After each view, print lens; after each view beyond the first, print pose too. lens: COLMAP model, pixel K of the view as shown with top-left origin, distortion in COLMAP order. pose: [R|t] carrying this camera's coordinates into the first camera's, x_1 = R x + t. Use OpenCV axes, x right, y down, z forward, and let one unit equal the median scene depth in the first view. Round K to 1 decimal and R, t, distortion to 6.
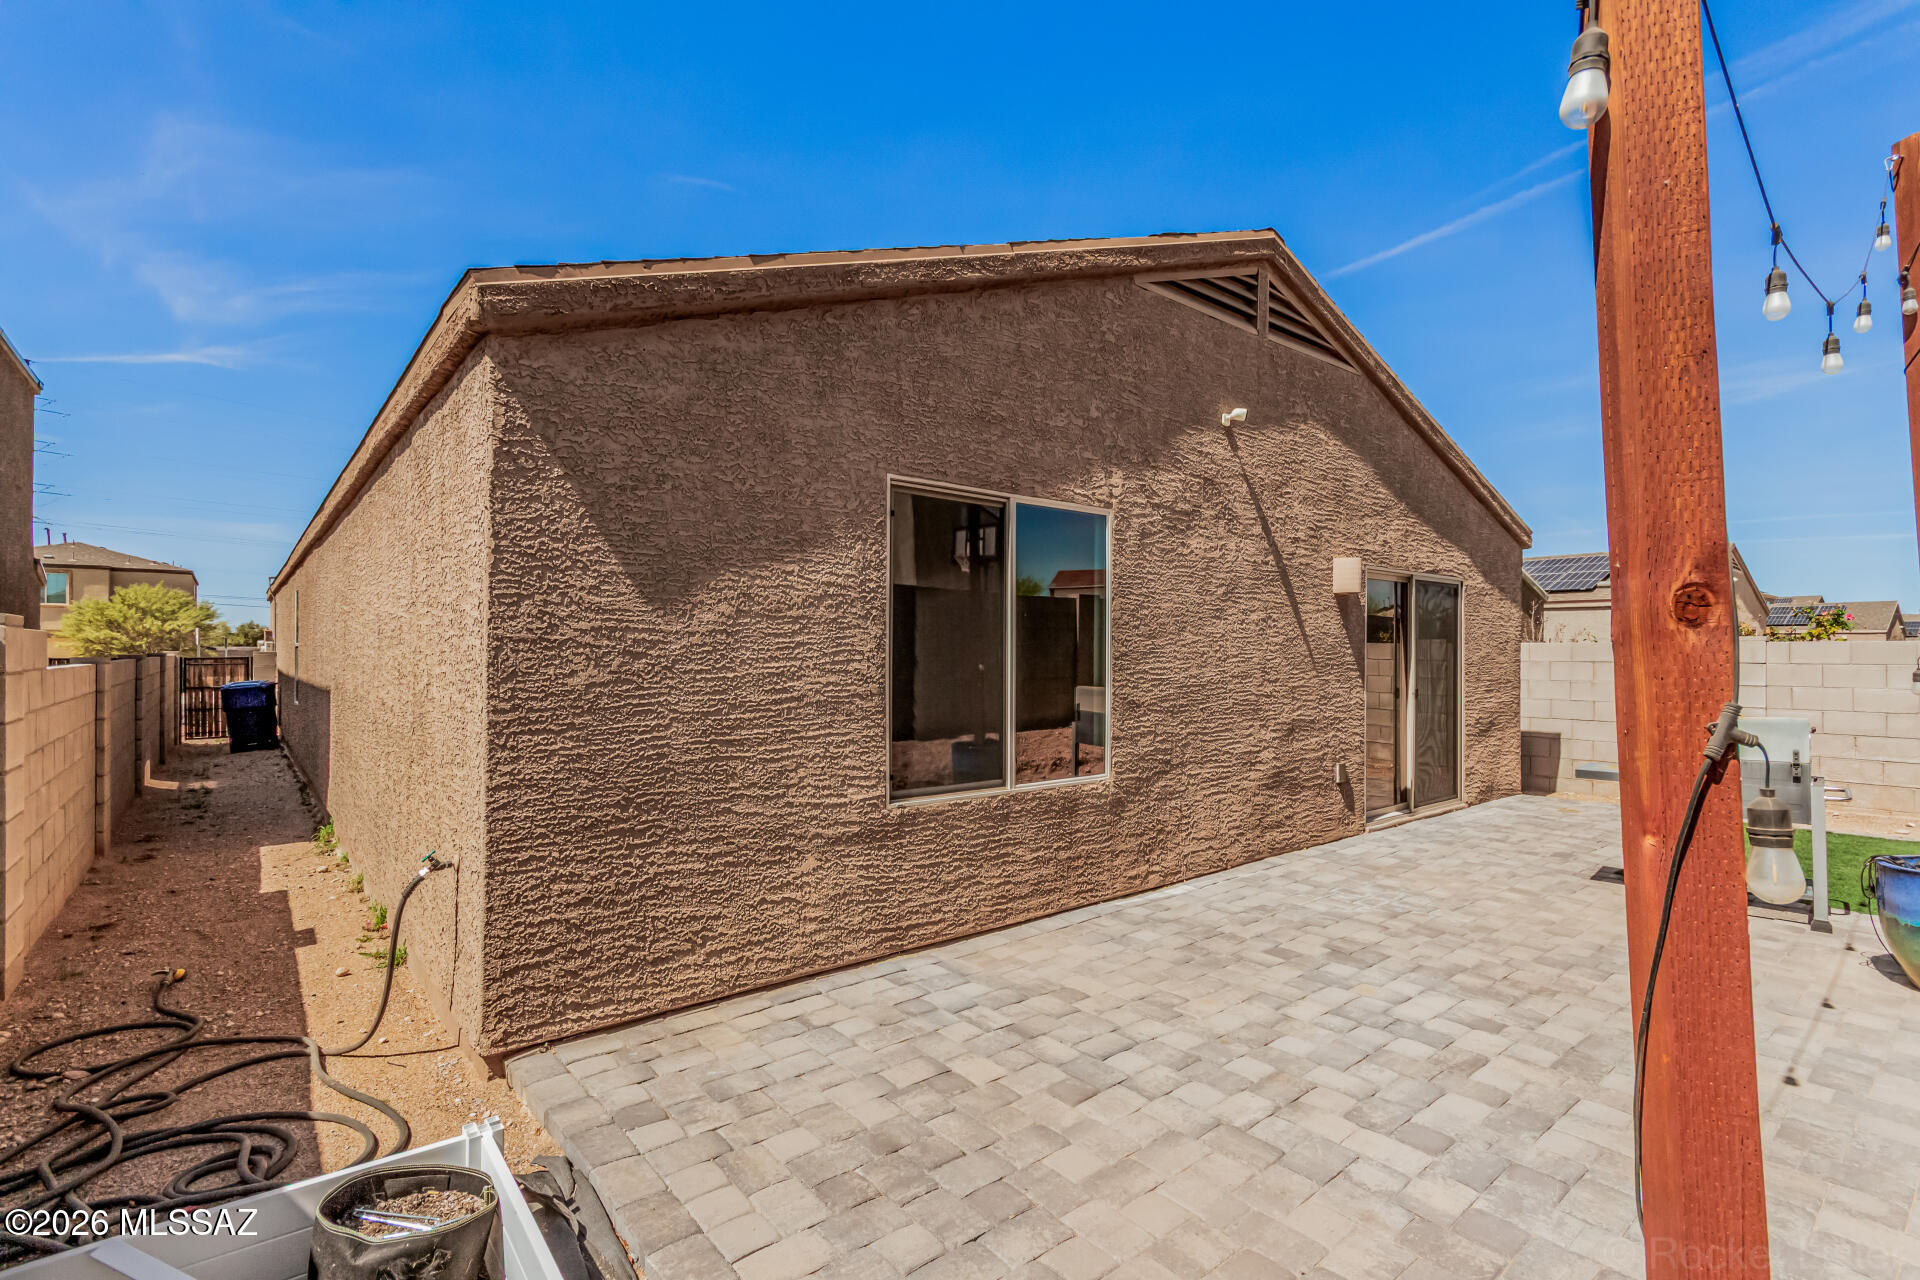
lens RADIAL K [[889.9, 0, 960.0], [0, 889.9, 640.0], [0, 0, 1]] dist [0.001509, -0.000023]
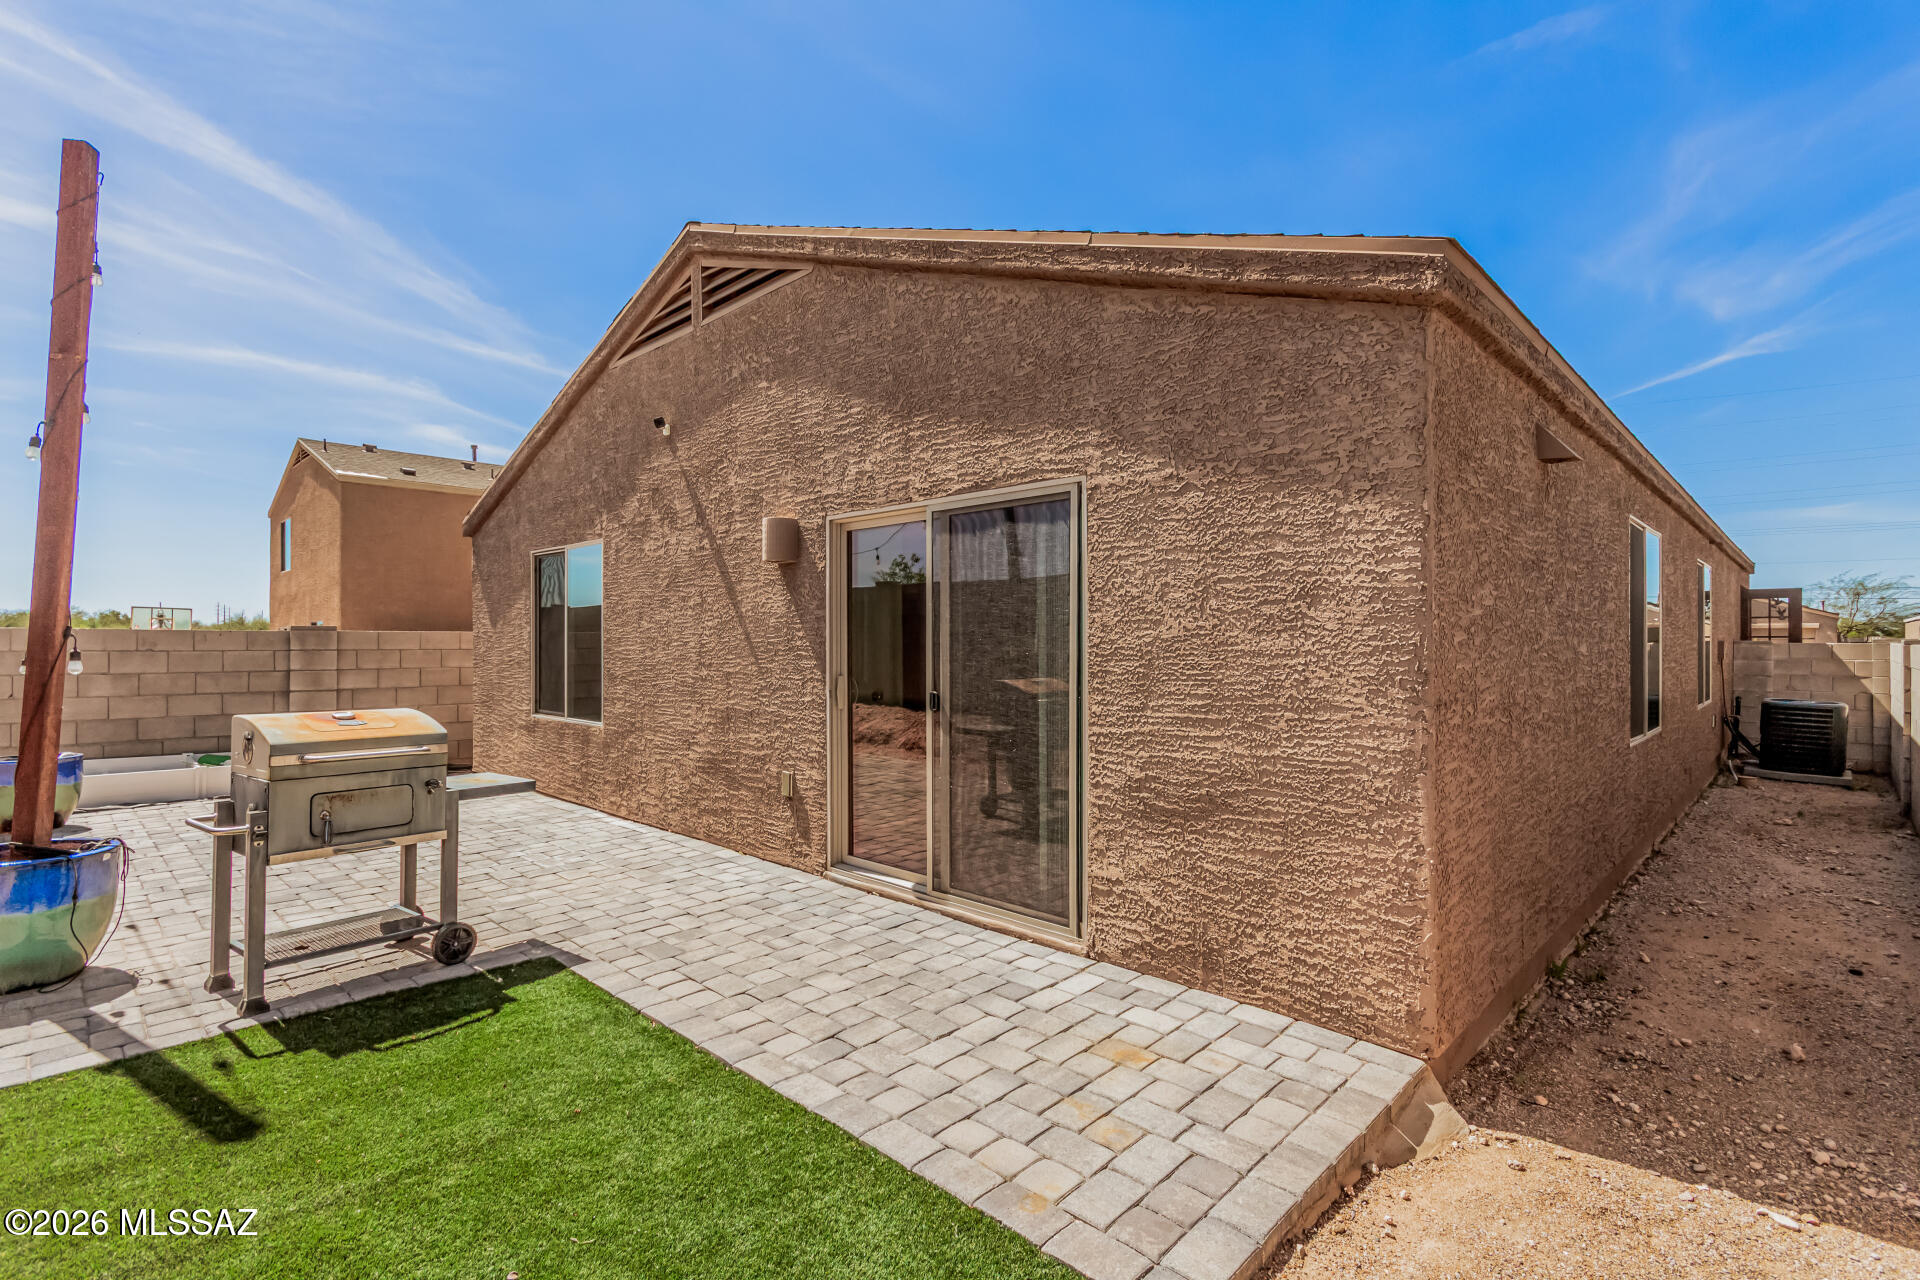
lens RADIAL K [[878.0, 0, 938.3], [0, 878.0, 639.8], [0, 0, 1]] dist [-0.002020, -0.000447]
pose [[0.108400, -0.010385, -0.994053, 1.361091], [0.010820, 0.999899, -0.009267, 0.029545], [0.994049, -0.009751, 0.108501, 1.156494]]
